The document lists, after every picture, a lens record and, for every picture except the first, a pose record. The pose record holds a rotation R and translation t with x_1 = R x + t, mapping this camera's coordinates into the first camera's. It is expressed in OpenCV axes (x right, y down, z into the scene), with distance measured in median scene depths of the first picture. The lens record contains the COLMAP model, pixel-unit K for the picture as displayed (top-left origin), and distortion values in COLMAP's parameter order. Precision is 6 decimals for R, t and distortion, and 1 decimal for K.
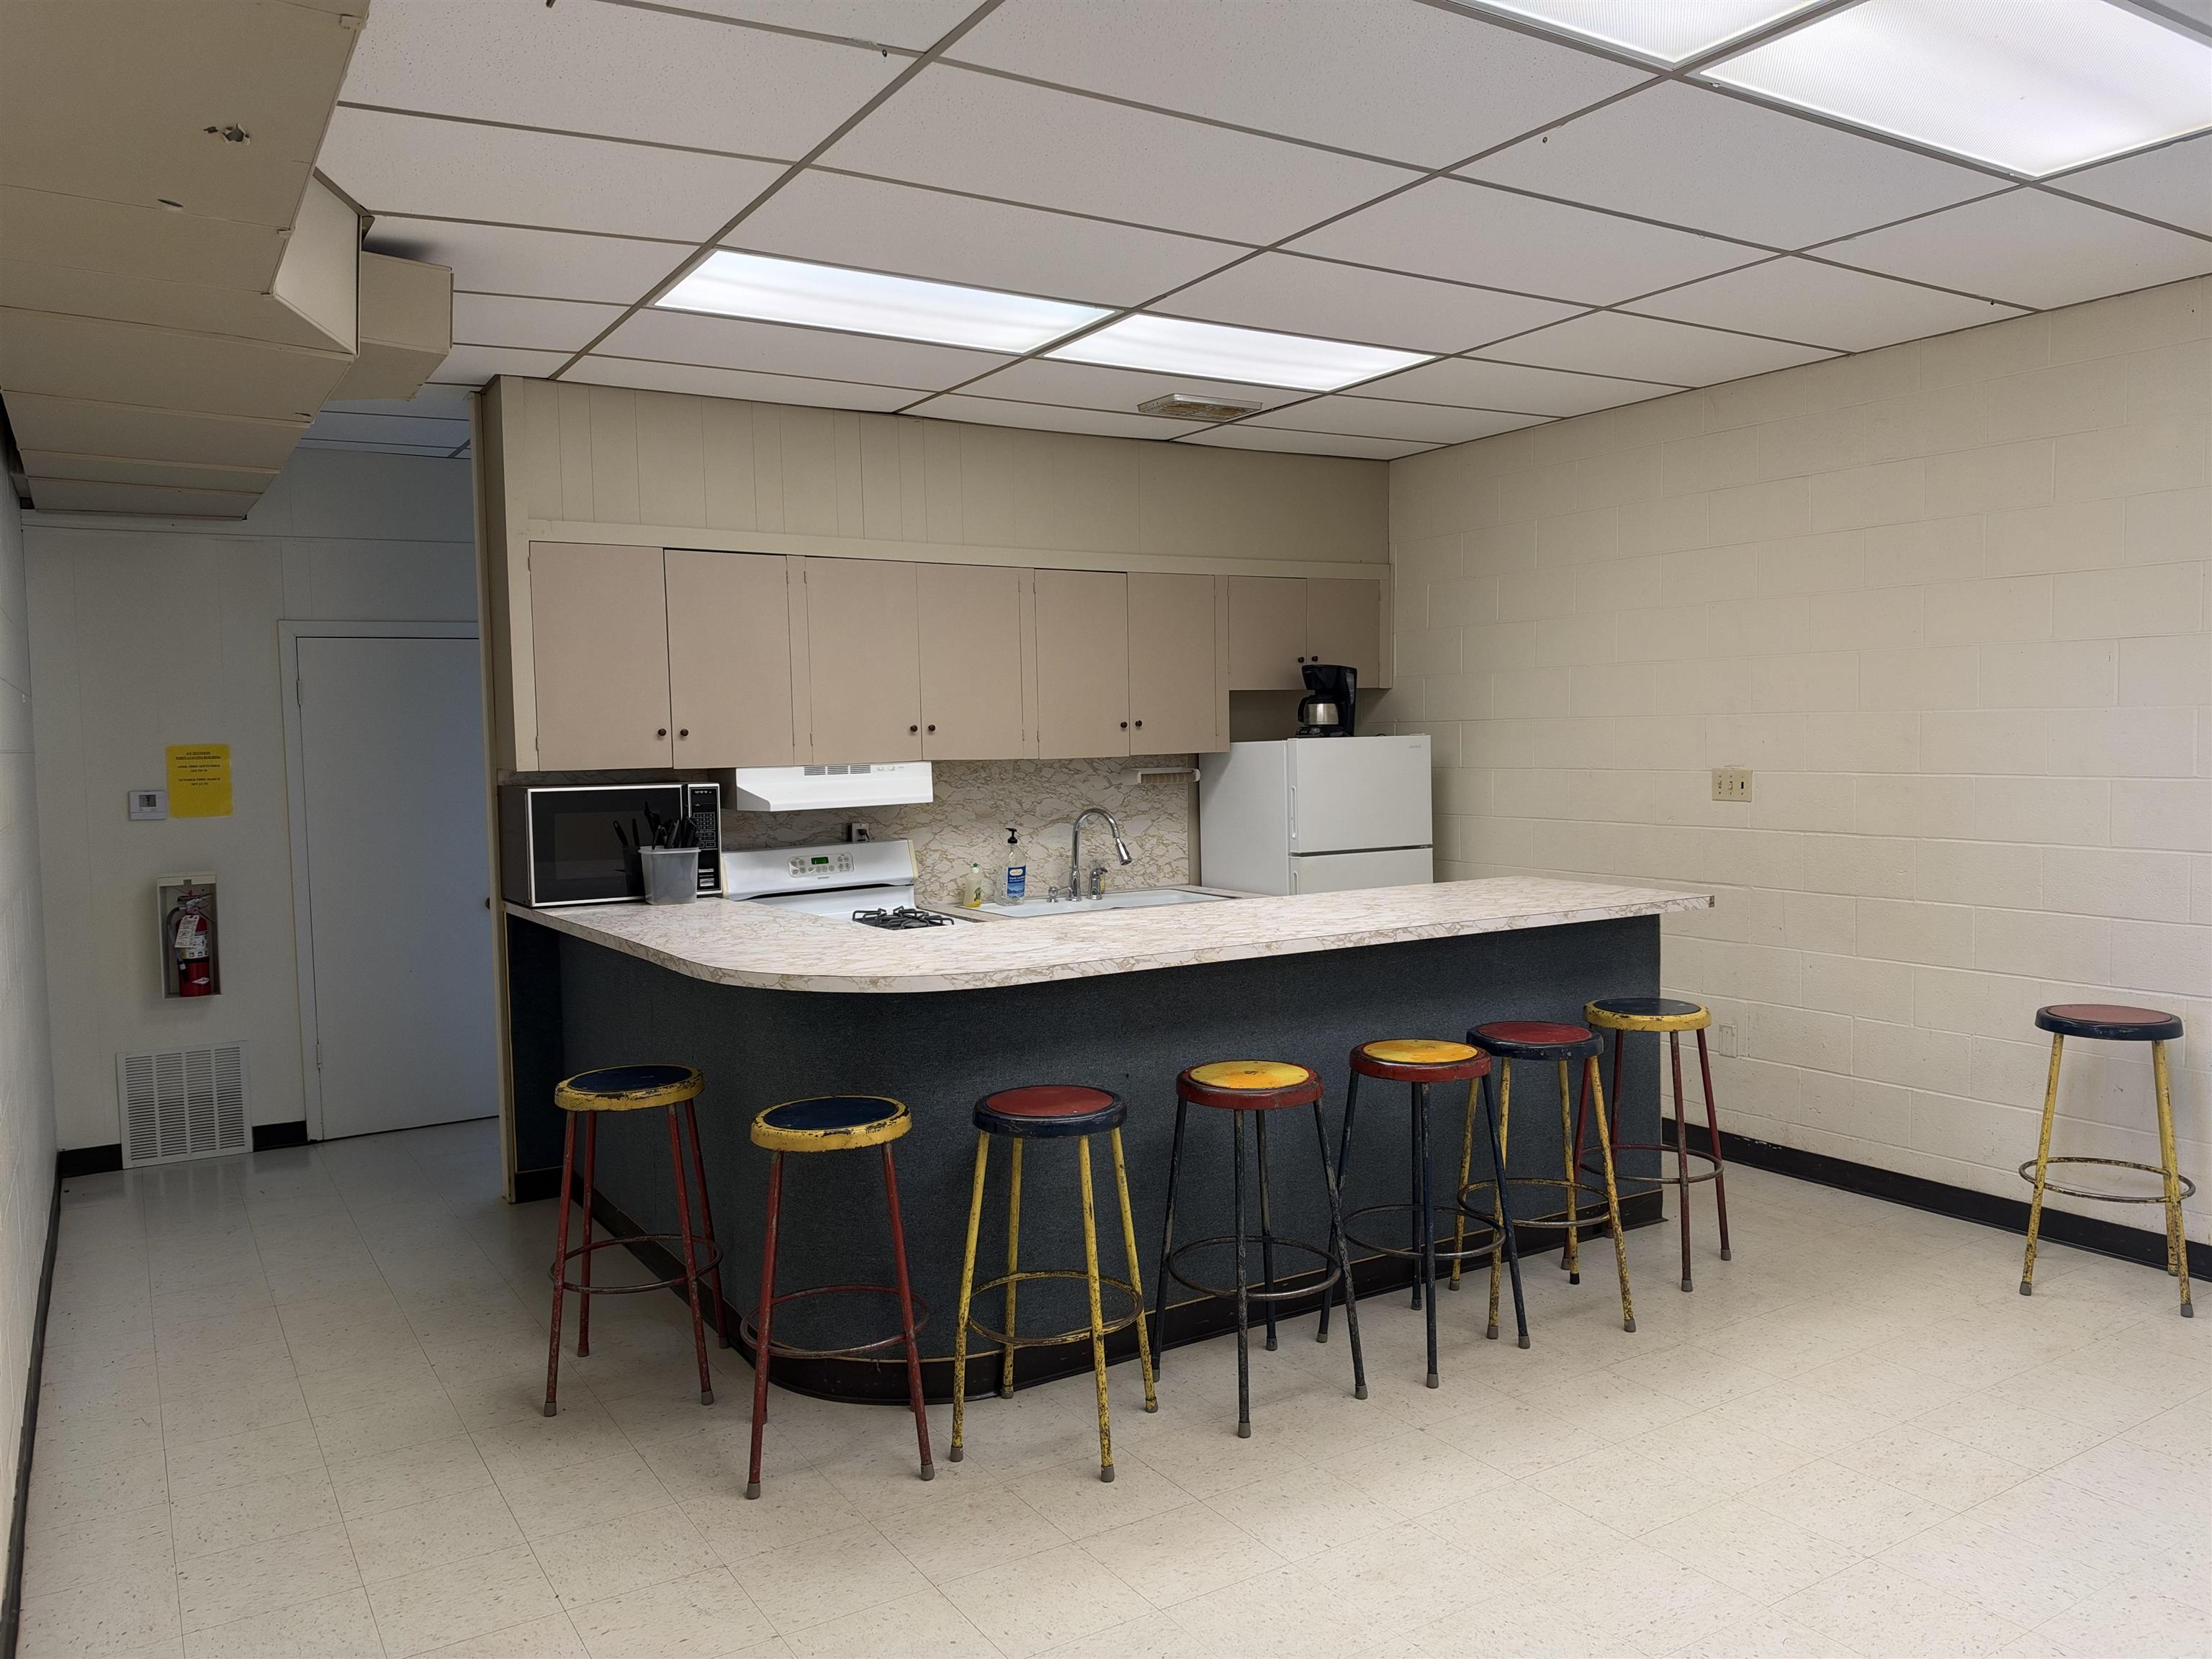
lens RADIAL K [[1588.6, 0, 1106.0], [0, 1588.6, 829.5], [0, 0, 1]] dist [0.143689, -0.295659]
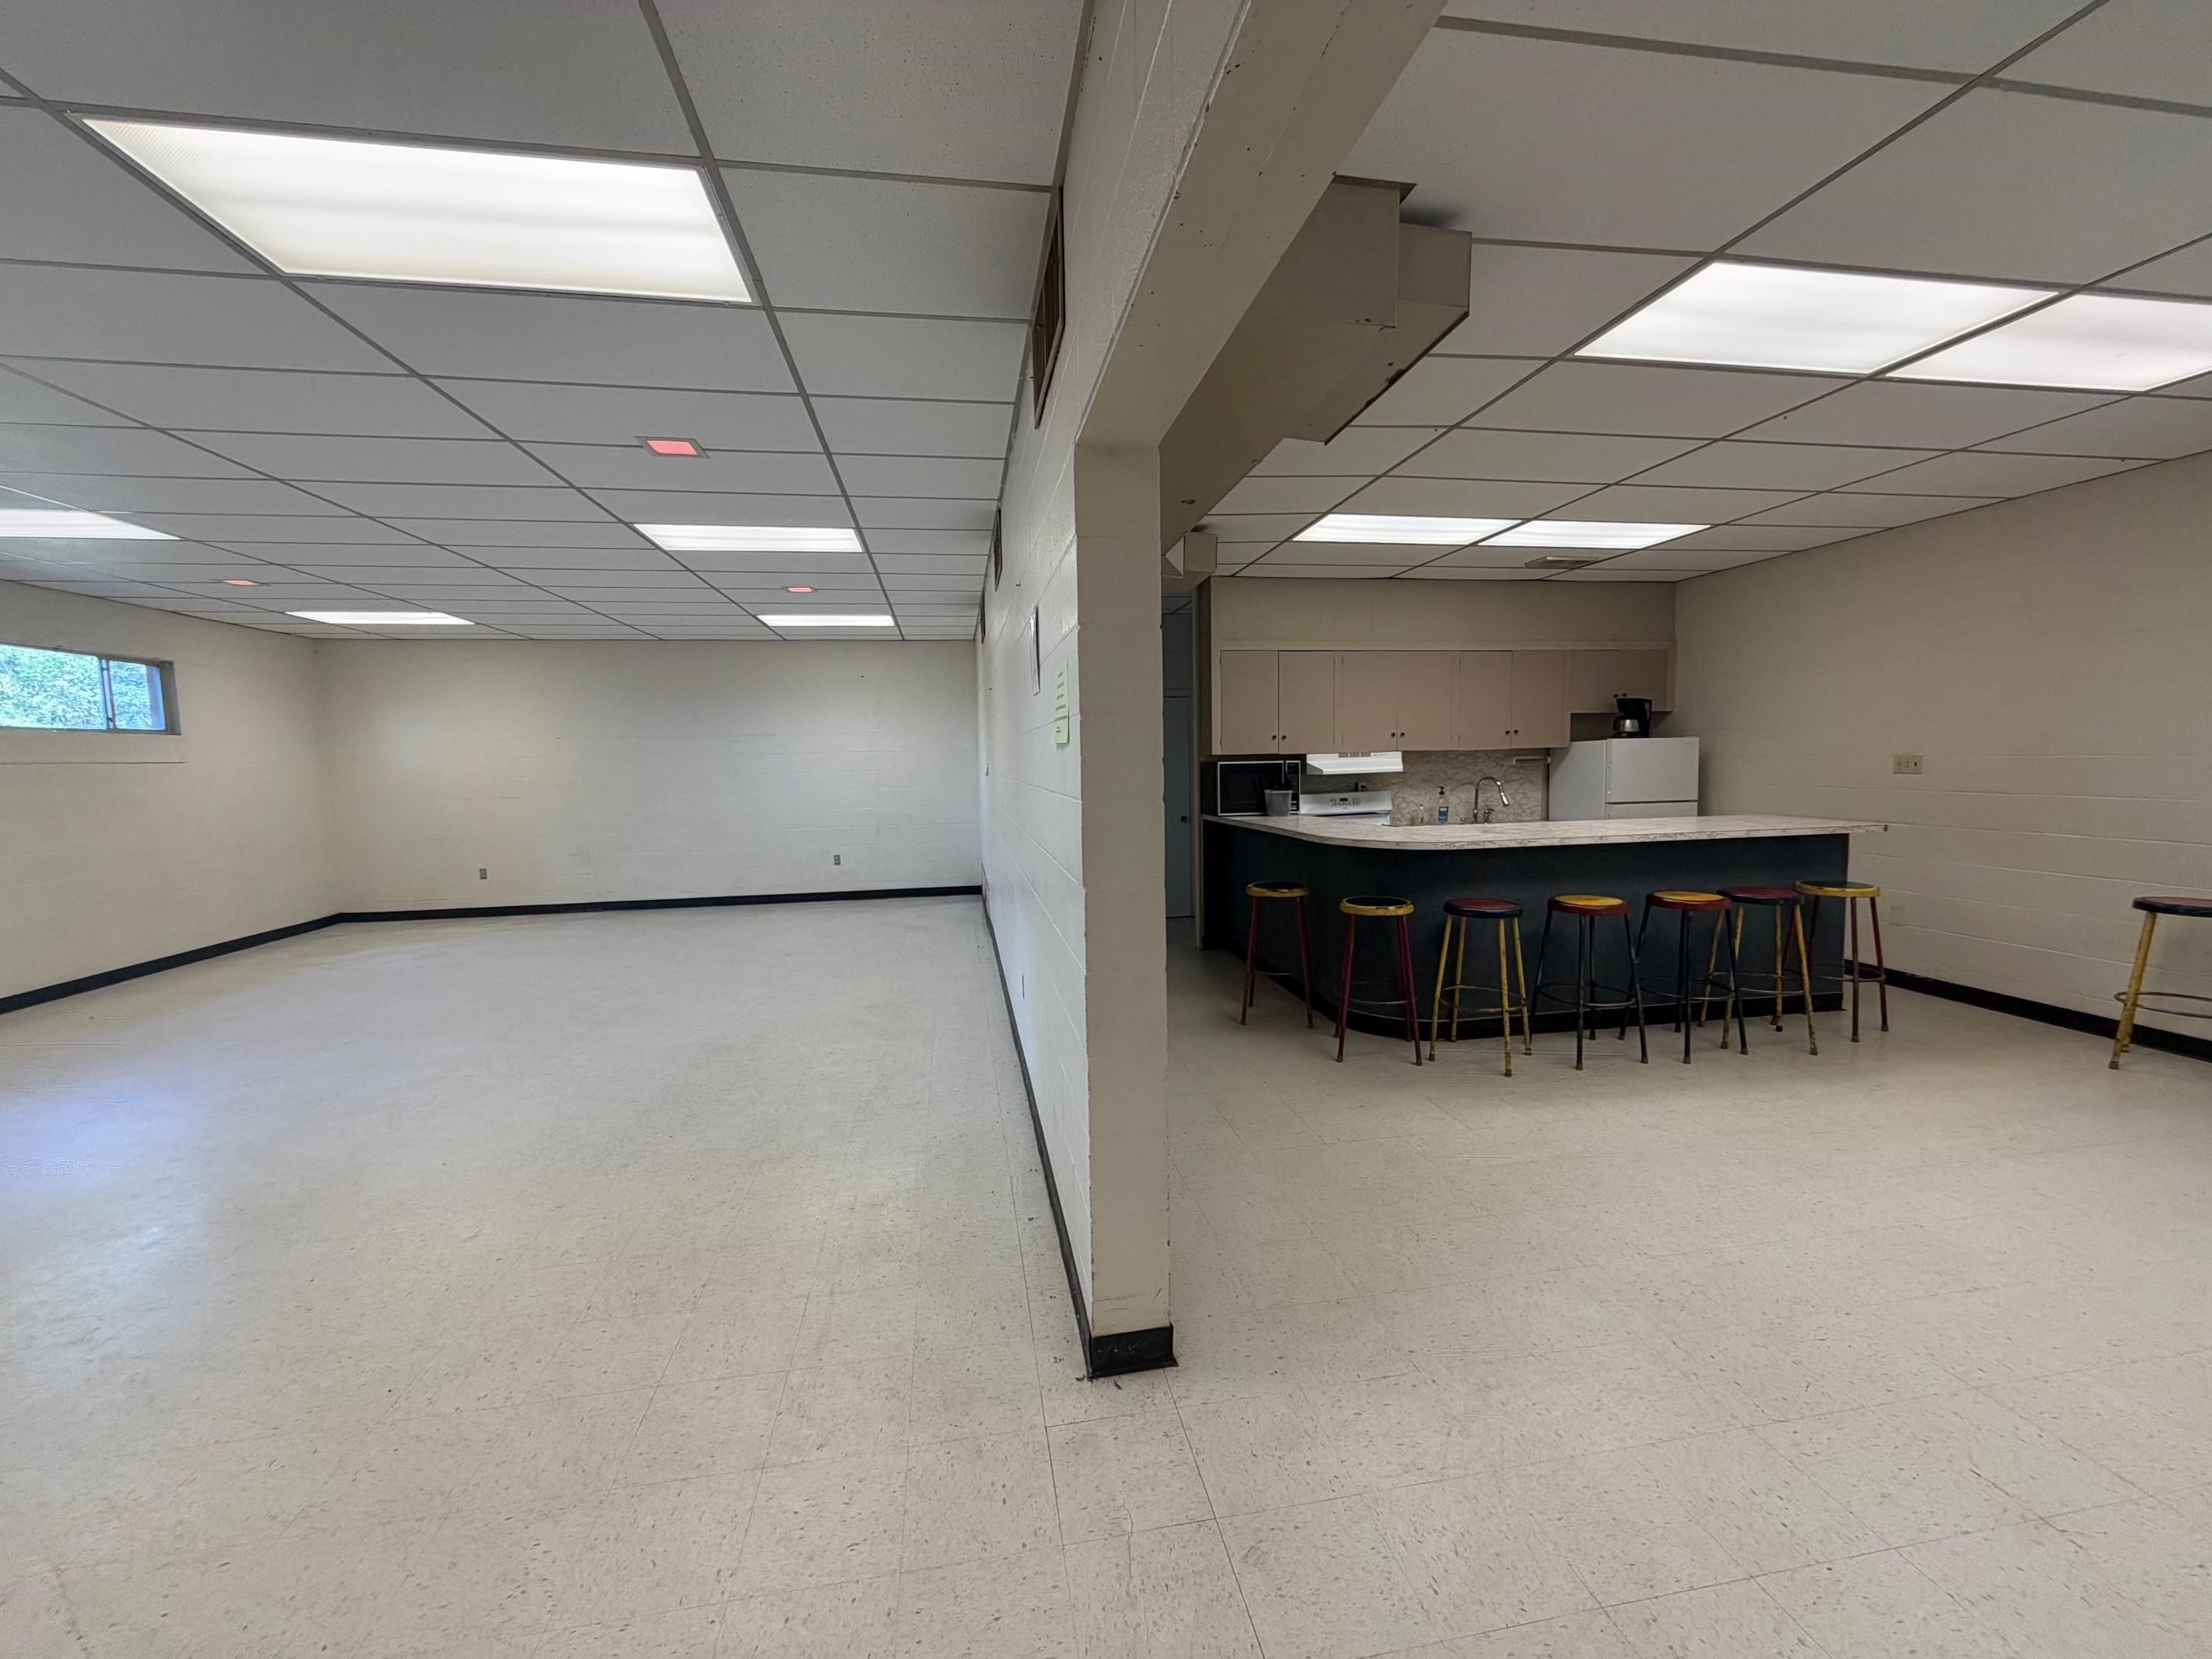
lens RADIAL K [[882.6, 0, 1099.2], [0, 882.6, 829.9], [0, 0, 1]] dist [0.000245, 0.000457]
pose [[0.924810, 0.031994, -0.379081, -0.039801], [-0.020637, 0.999209, 0.033985, 0.026365], [0.379868, -0.023607, 0.924739, -0.168135]]
